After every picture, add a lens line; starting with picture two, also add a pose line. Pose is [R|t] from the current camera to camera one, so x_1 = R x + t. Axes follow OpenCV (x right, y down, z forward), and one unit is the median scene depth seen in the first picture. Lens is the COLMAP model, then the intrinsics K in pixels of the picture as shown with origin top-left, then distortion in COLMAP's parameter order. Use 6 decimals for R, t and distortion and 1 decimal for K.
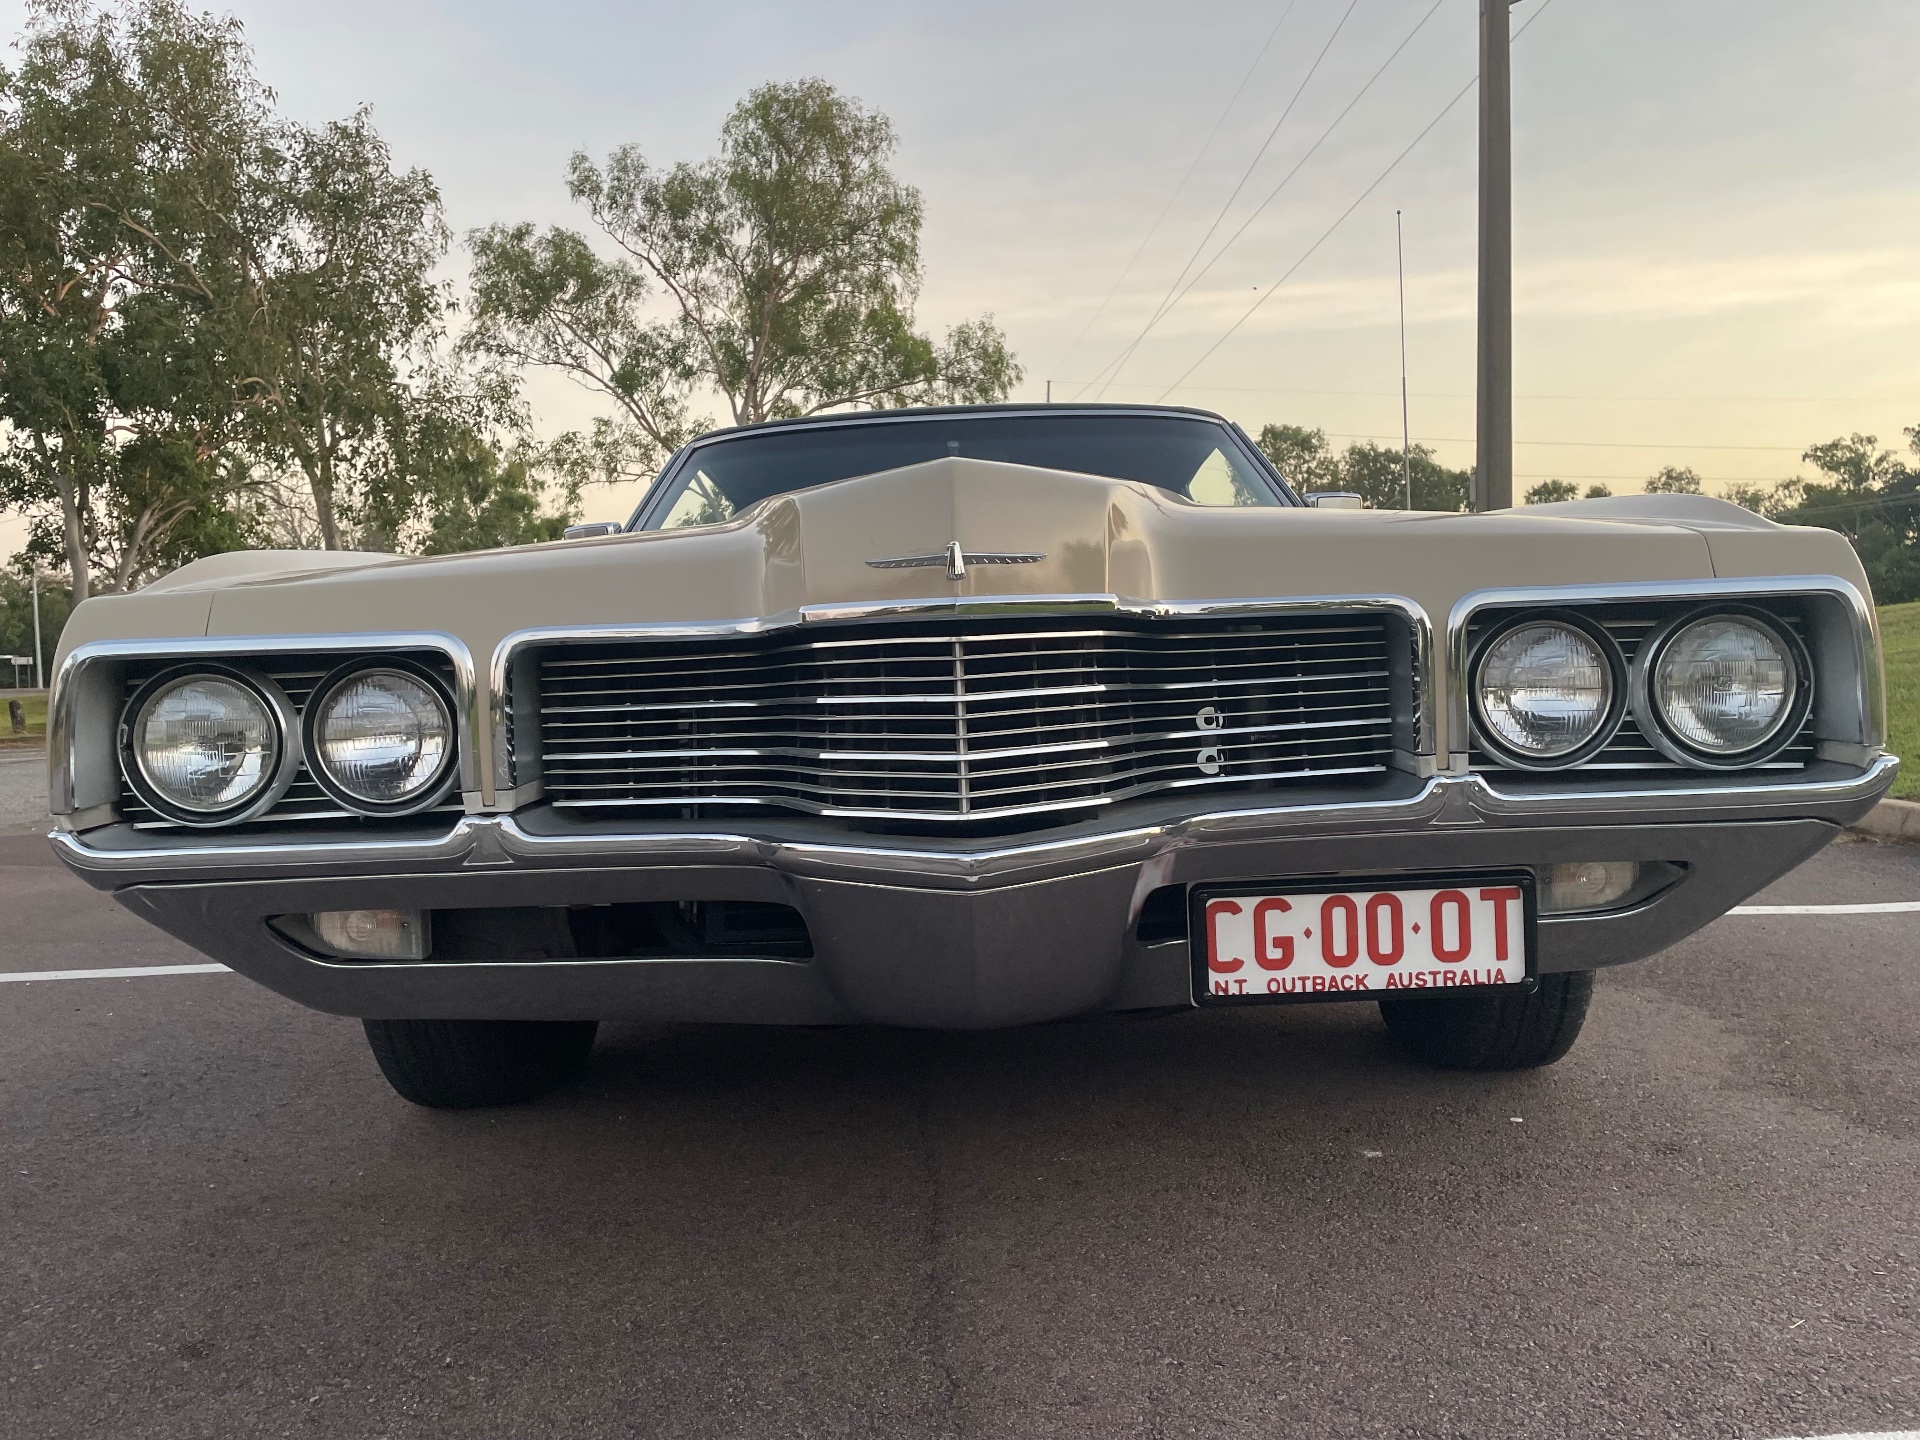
lens RADIAL K [[1446.4, 0, 969.6], [0, 1446.4, 713.2], [0, 0, 1]] dist [0.078009, -0.100676]
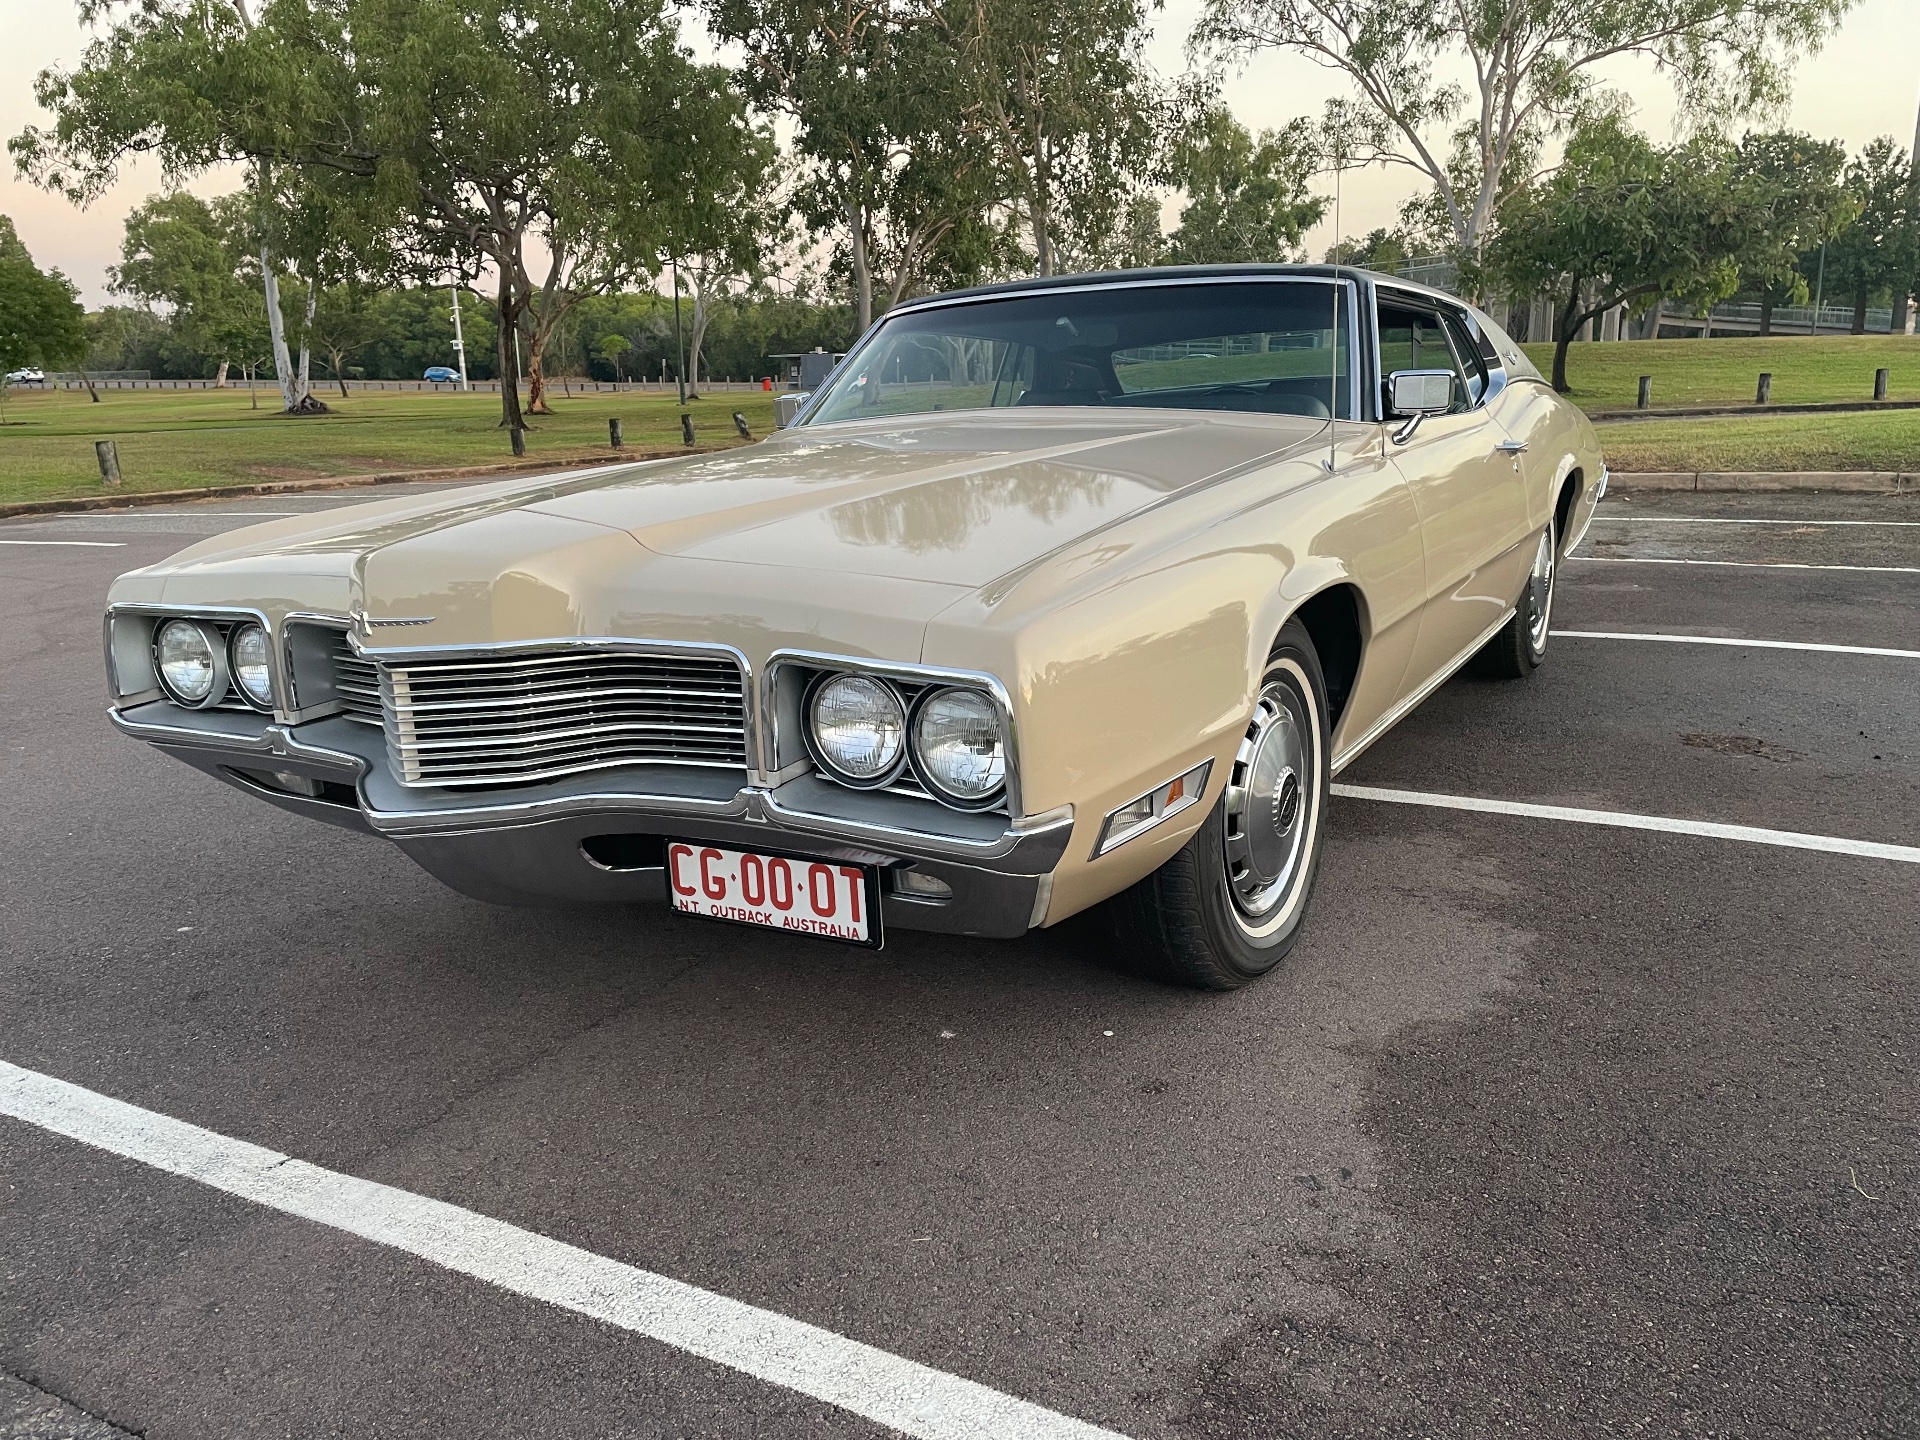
lens RADIAL K [[1446.4, 0, 951.2], [0, 1446.4, 706.3], [0, 0, 1]] dist [0.078009, -0.100676]
pose [[0.865222, 0.116283, -0.487718, 1.013541], [-0.013722, 0.977862, 0.208800, -0.278027], [0.501200, -0.173966, 0.847664, -0.005995]]
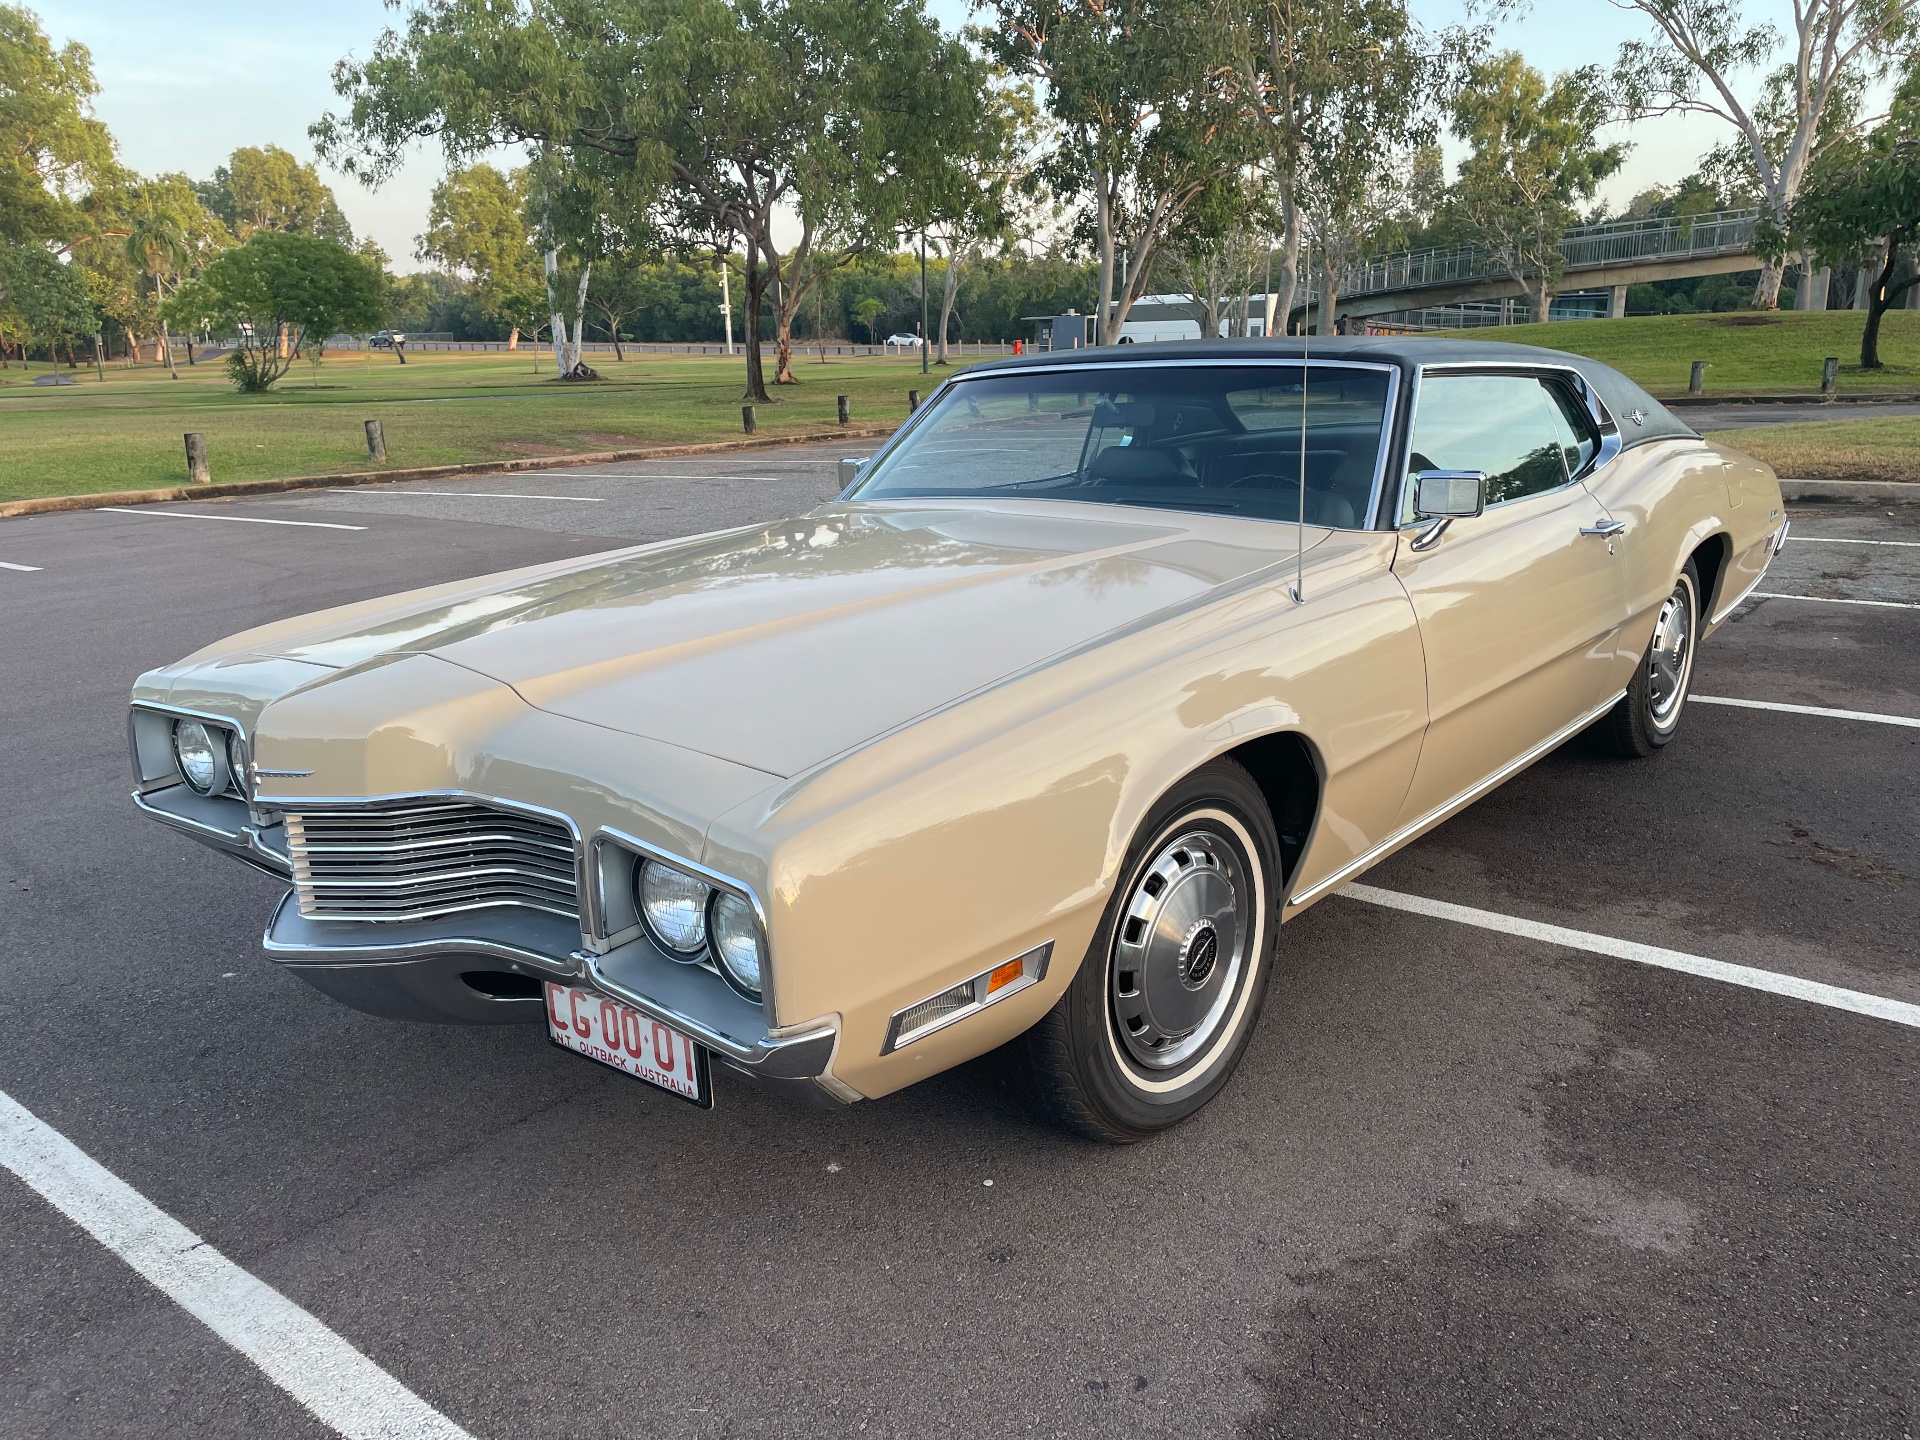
lens RADIAL K [[1446.4, 0, 945.7], [0, 1446.4, 722.8], [0, 0, 1]] dist [0.078009, -0.100676]
pose [[0.762703, 0.172727, -0.623258, 1.279583], [-0.016164, 0.968467, 0.248617, -0.467282], [0.646547, -0.179547, 0.741444, 0.224063]]
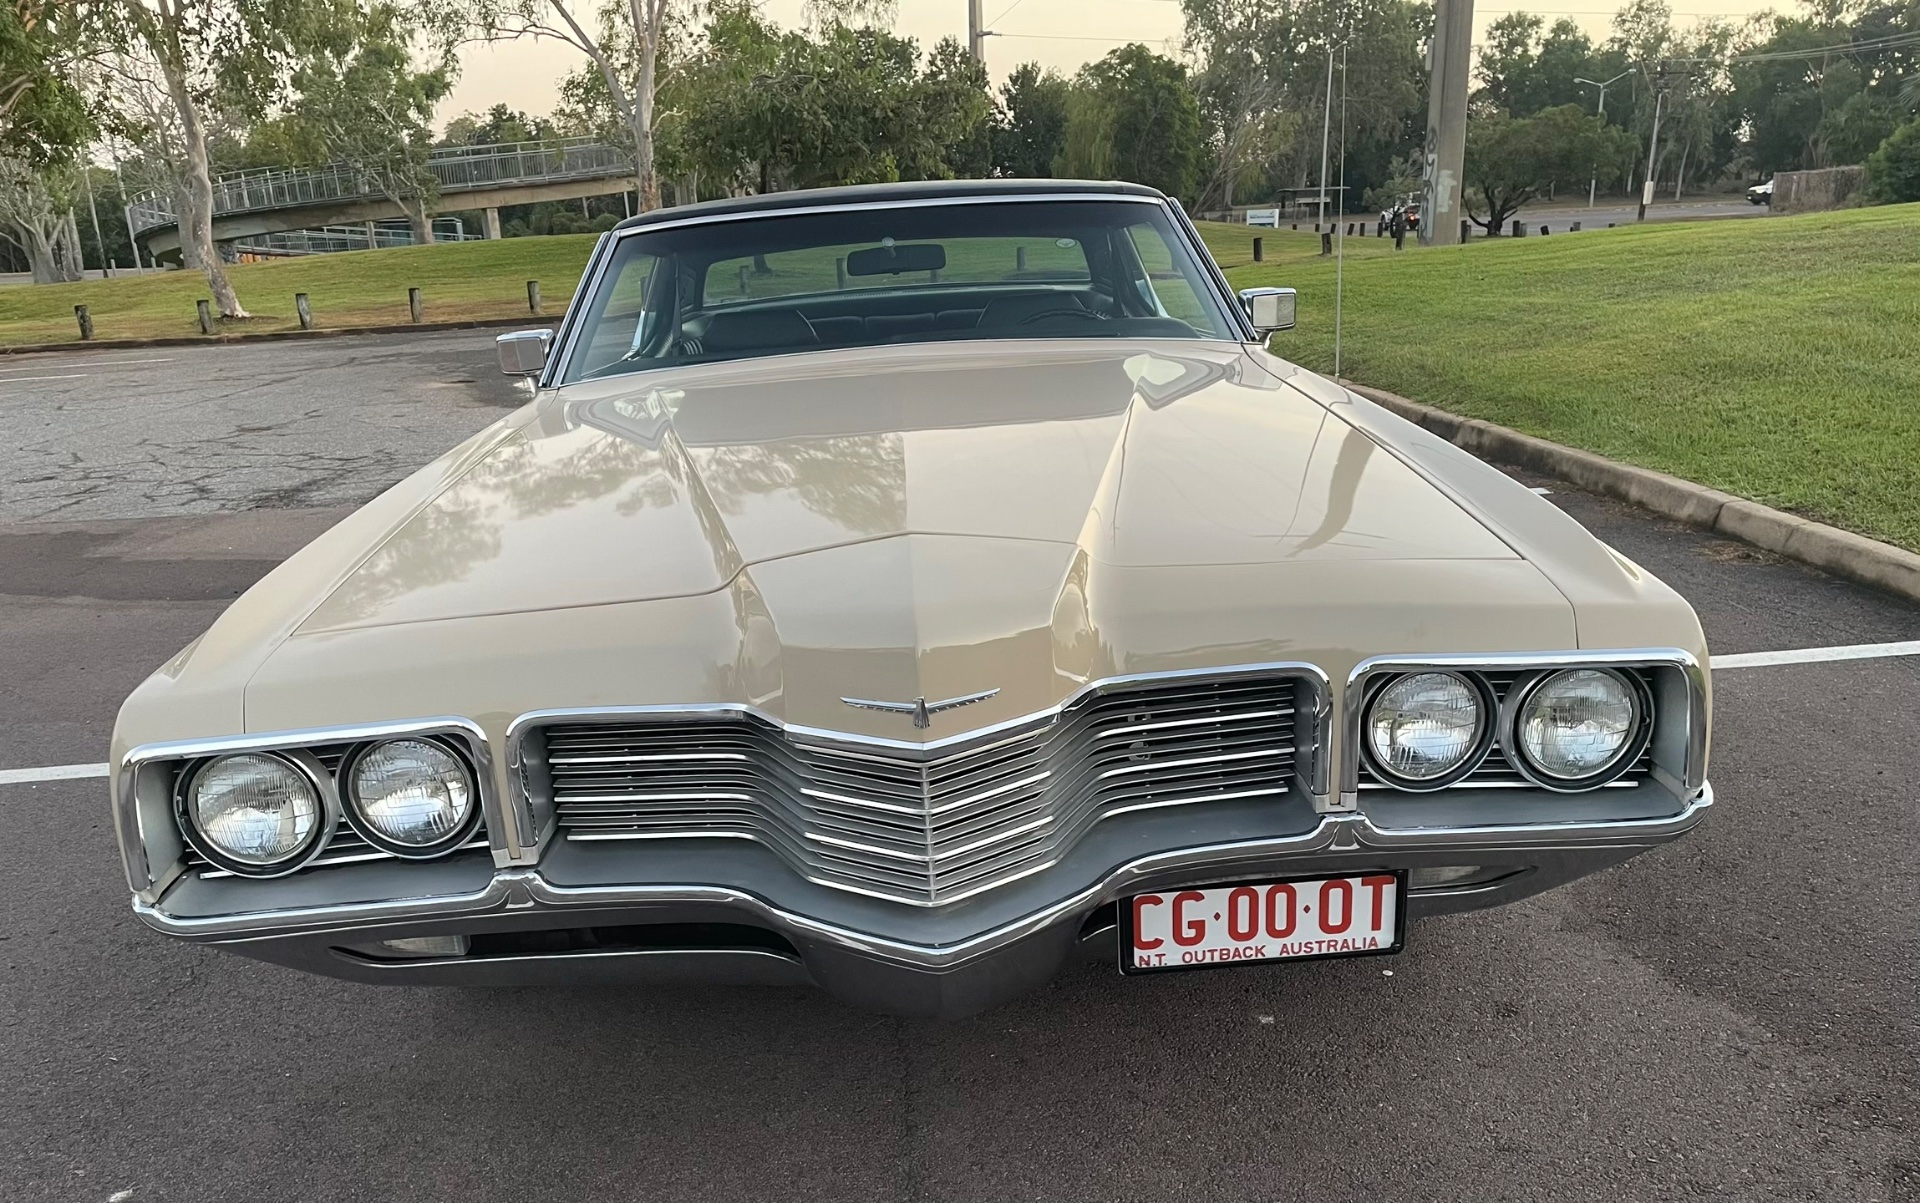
lens RADIAL K [[1447.2, 0, 966.3], [0, 1447.2, 714.5], [0, 0, 1]] dist [0.074655, -0.091191]
pose [[0.998767, -0.028522, 0.040635, -0.016218], [0.015713, 0.958030, 0.286236, -0.342846], [-0.047093, -0.285245, 0.957297, -0.081111]]
